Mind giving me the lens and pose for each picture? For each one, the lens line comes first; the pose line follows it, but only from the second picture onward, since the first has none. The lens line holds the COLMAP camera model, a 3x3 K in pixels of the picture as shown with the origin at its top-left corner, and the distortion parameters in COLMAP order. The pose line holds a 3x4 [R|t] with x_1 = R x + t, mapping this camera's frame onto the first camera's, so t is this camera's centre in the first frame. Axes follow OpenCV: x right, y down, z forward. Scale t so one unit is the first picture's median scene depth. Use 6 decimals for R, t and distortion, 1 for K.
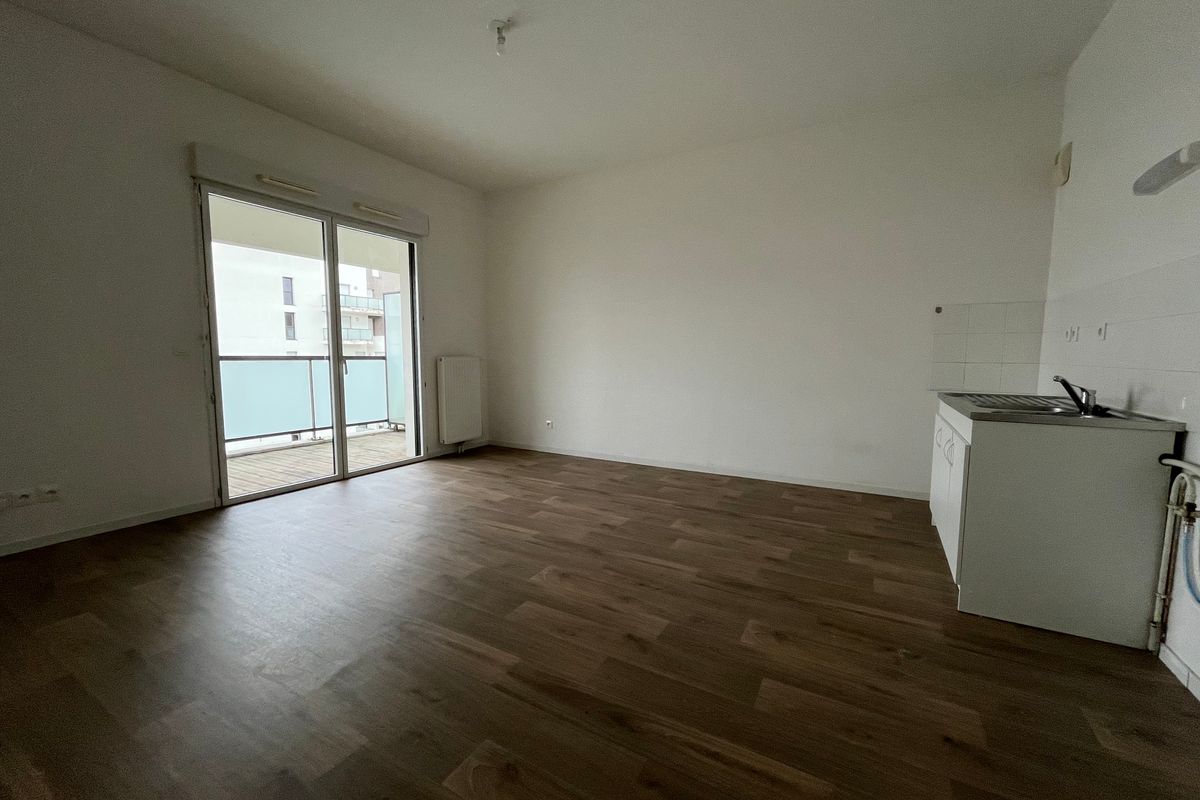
lens RADIAL K [[484.6, 0, 602.9], [0, 484.6, 400.7], [0, 0, 1]] dist [-0.000031, -0.000003]
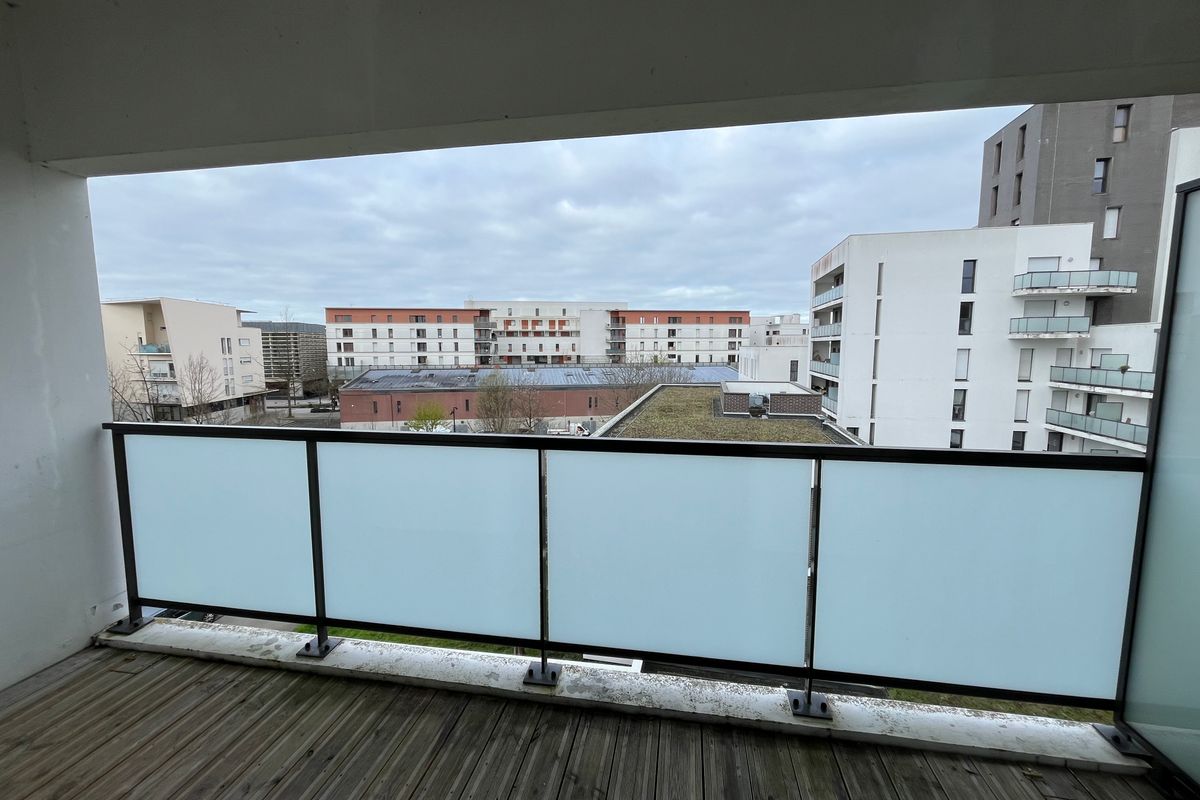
lens RADIAL K [[484.6, 0, 603.3], [0, 484.6, 397.8], [0, 0, 1]] dist [-0.000031, -0.000003]
pose [[0.341042, 0.096488, -0.935083, -0.072063], [-0.086599, 0.993713, 0.070954, -0.026498], [0.936051, 0.056779, 0.347254, 0.149729]]
